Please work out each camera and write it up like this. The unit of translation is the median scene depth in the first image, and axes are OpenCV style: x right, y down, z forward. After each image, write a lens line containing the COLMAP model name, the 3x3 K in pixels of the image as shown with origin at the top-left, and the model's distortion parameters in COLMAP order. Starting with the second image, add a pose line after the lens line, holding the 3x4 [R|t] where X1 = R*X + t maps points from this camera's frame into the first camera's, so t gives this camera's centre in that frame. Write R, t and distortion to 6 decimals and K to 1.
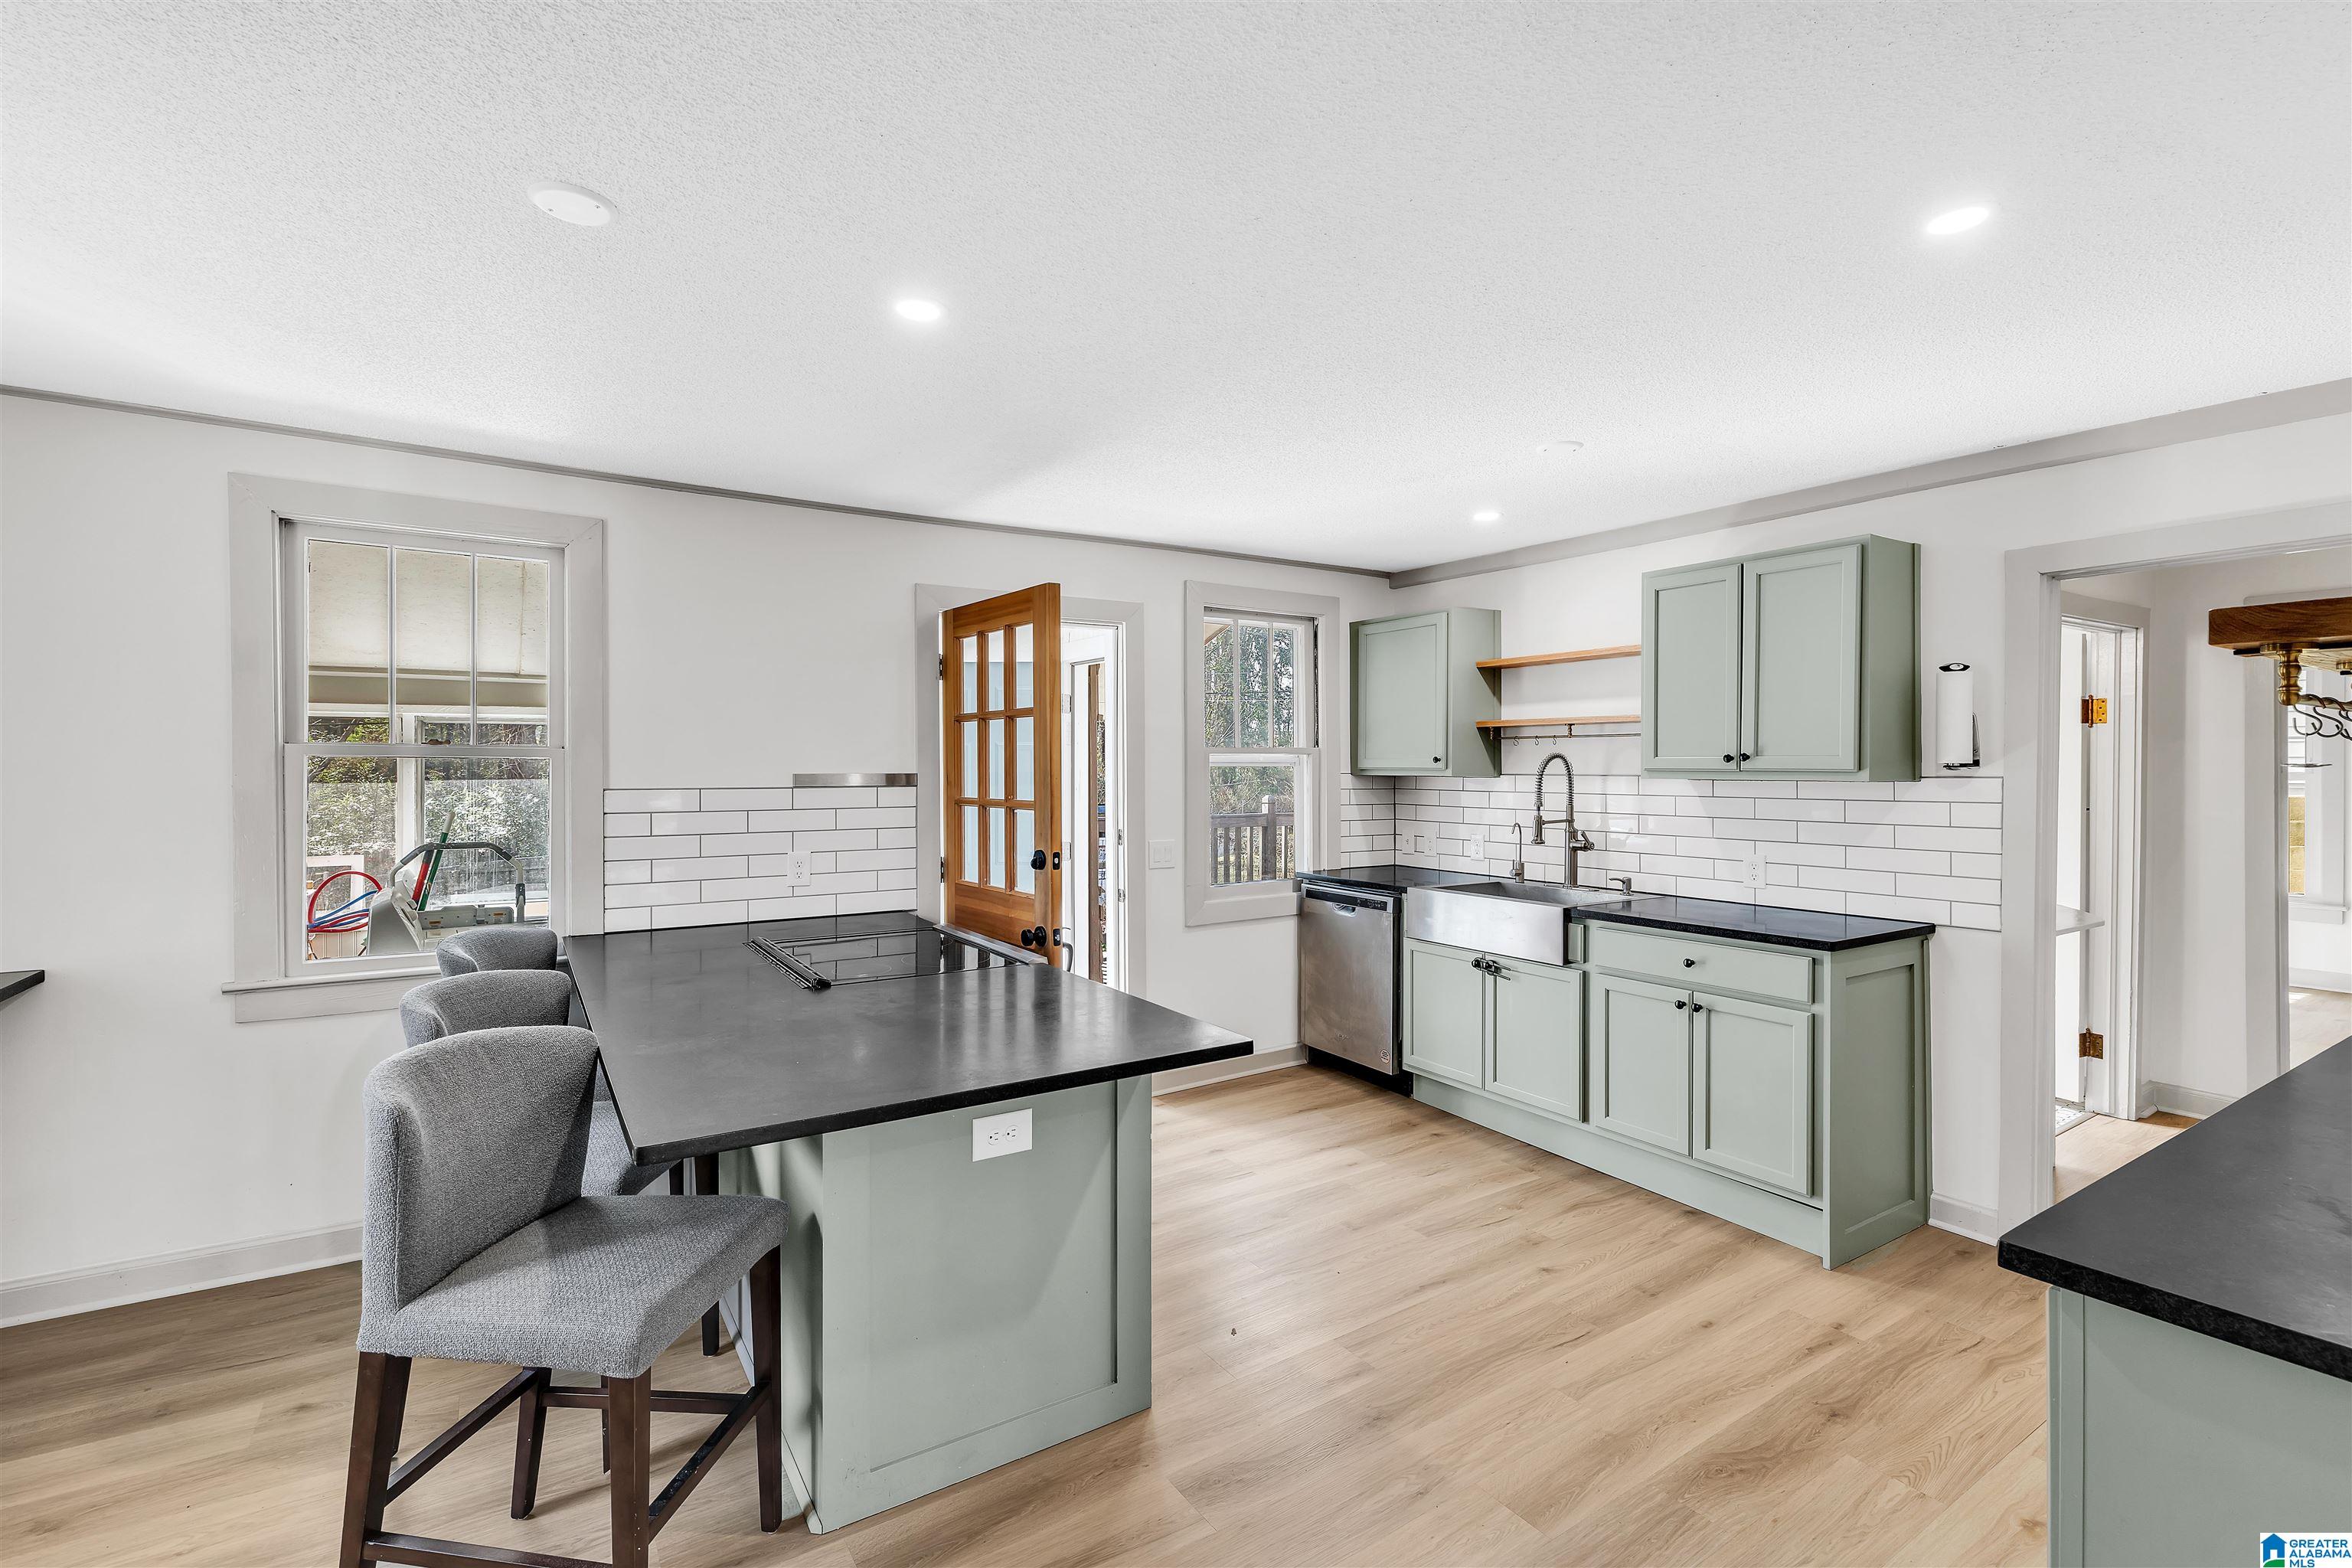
lens RADIAL K [[1028.2, 0, 1162.5], [0, 1028.2, 775.0], [0, 0, 1]] dist [0.001905, 0.001108]
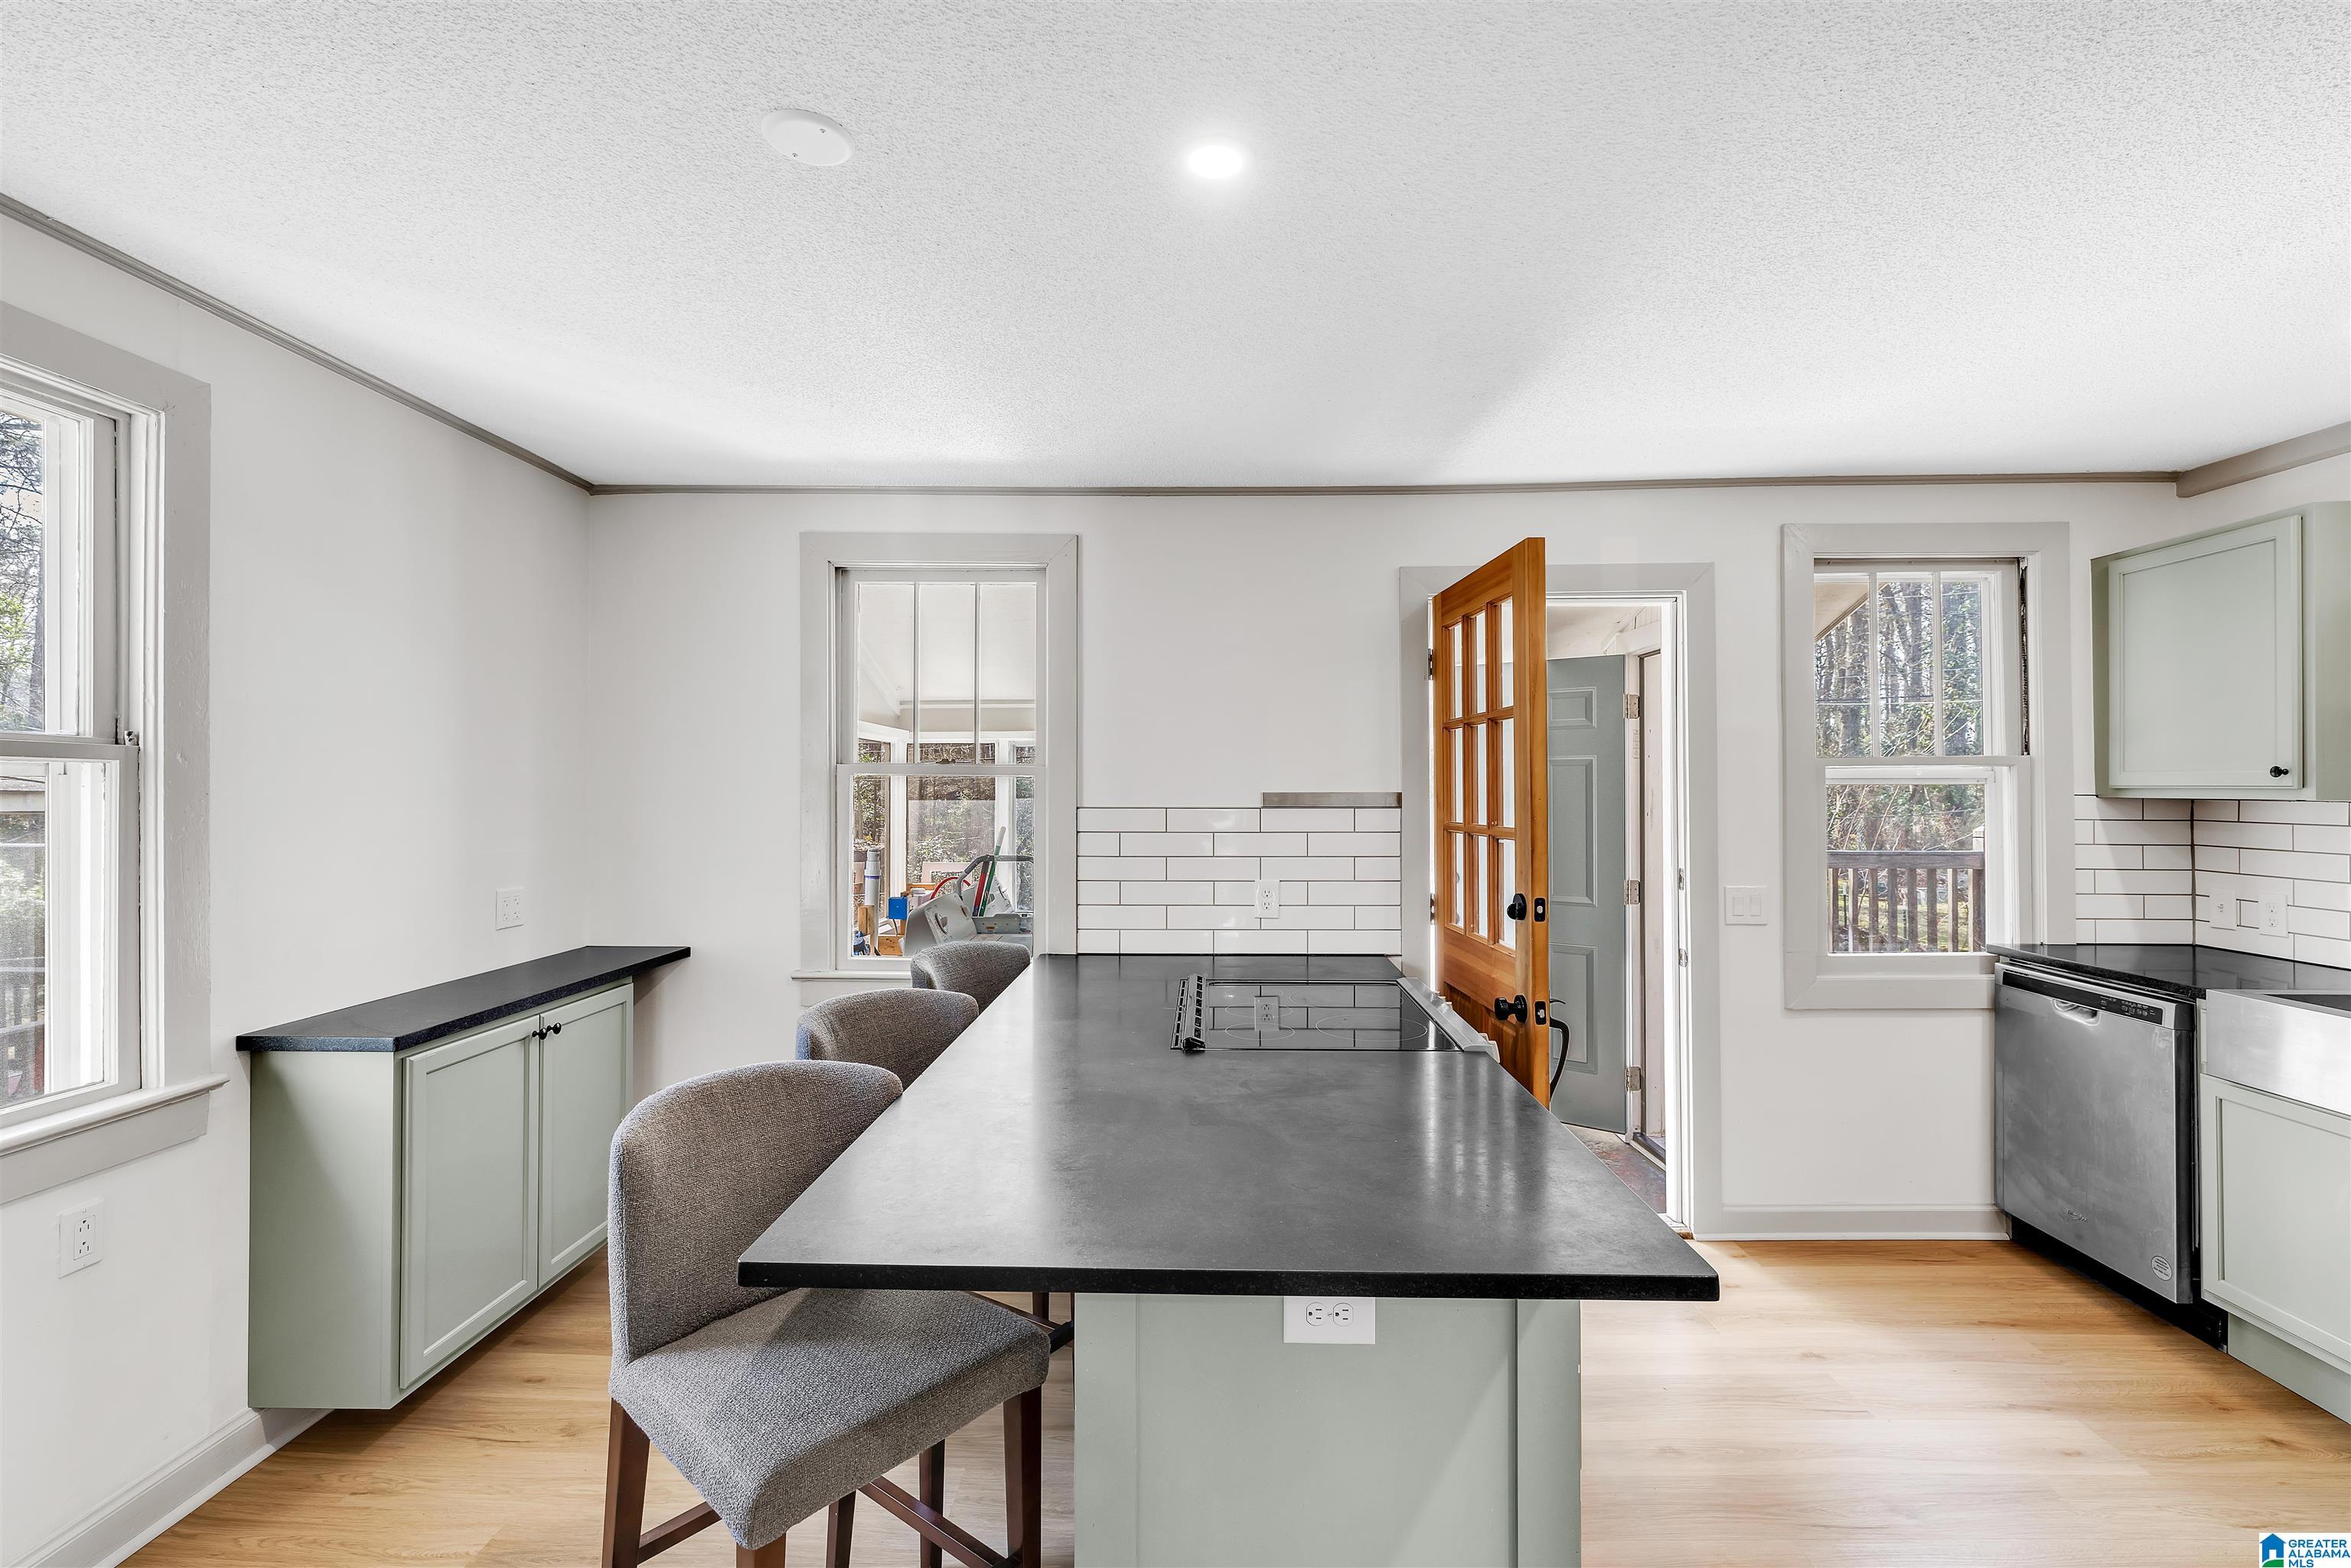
lens RADIAL K [[1029.3, 0, 1210.1], [0, 1029.3, 777.9], [0, 0, 1]] dist [0.001618, 0.000460]
pose [[0.839493, -0.005420, -0.543343, 0.093905], [-0.005002, 0.999831, -0.017702, 0.002367], [0.543347, 0.017579, 0.839324, 0.225887]]
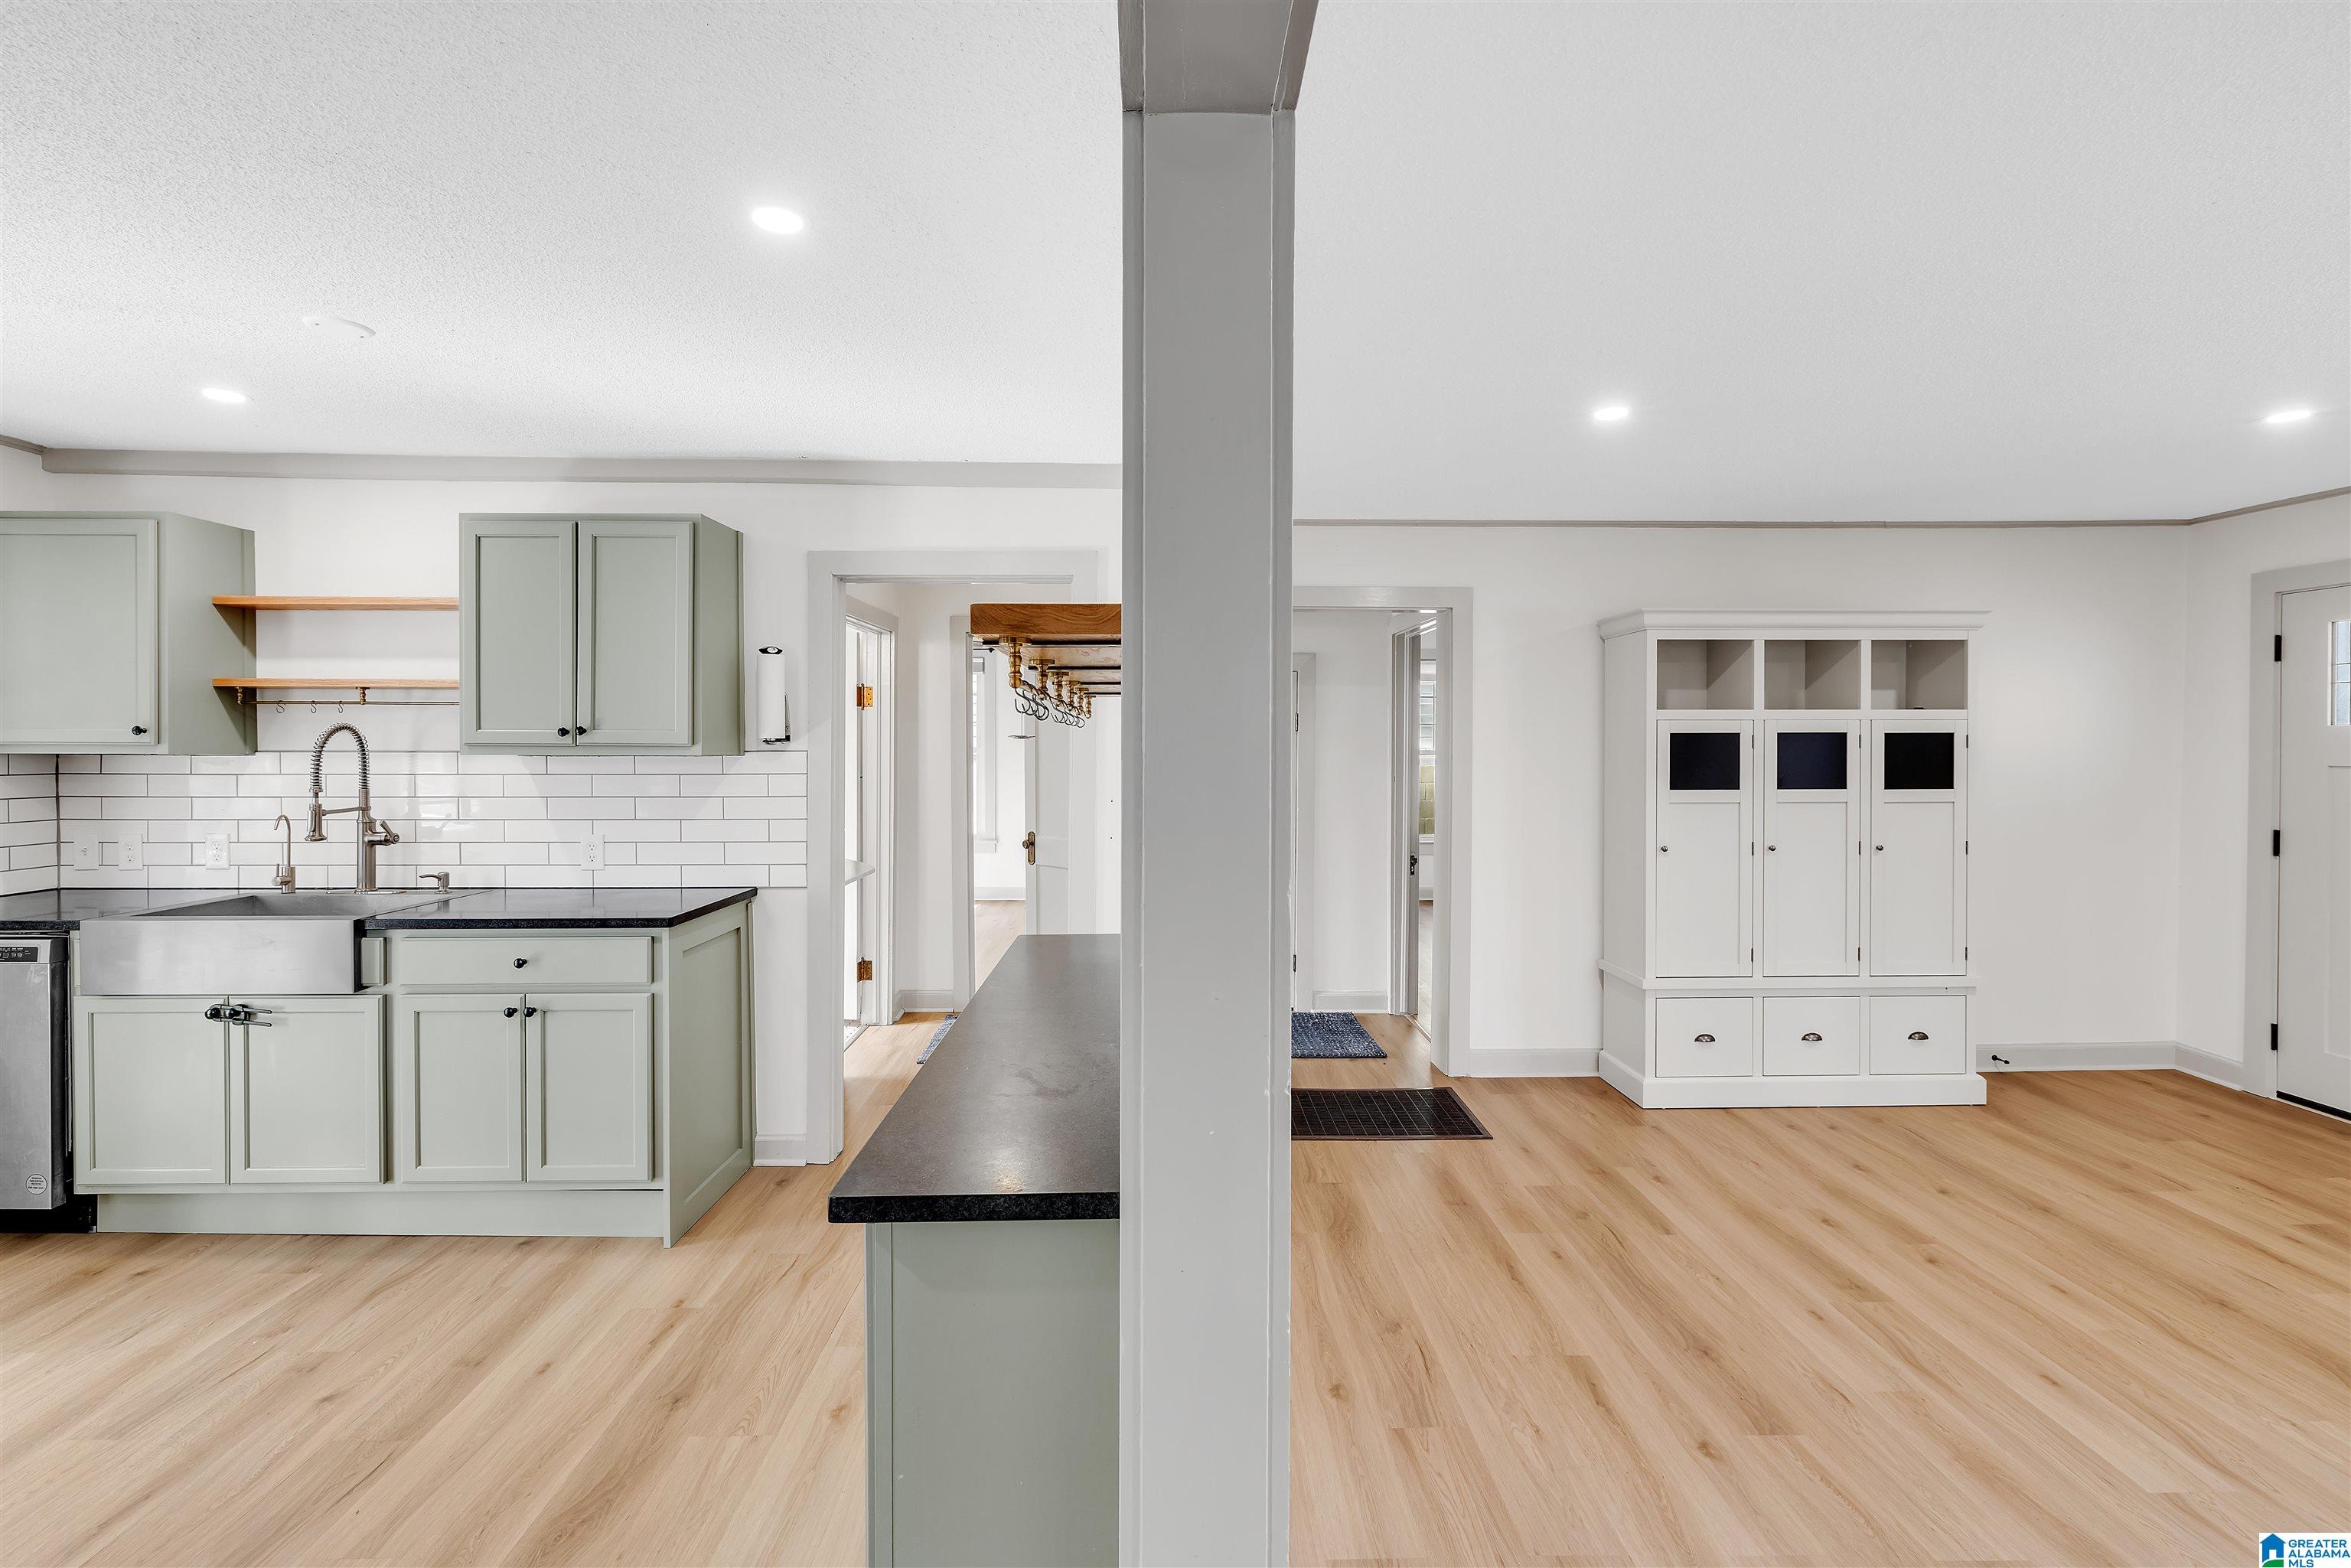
lens RADIAL K [[1043.4, 0, 1161.6], [0, 1043.4, 755.6], [0, 0, 1]] dist [-0.000919, 0.000521]
pose [[0.521480, -0.008120, 0.853225, 0.031247], [0.005476, 0.999966, 0.006170, 0.001758], [-0.853246, 0.001455, 0.521506, 0.054383]]
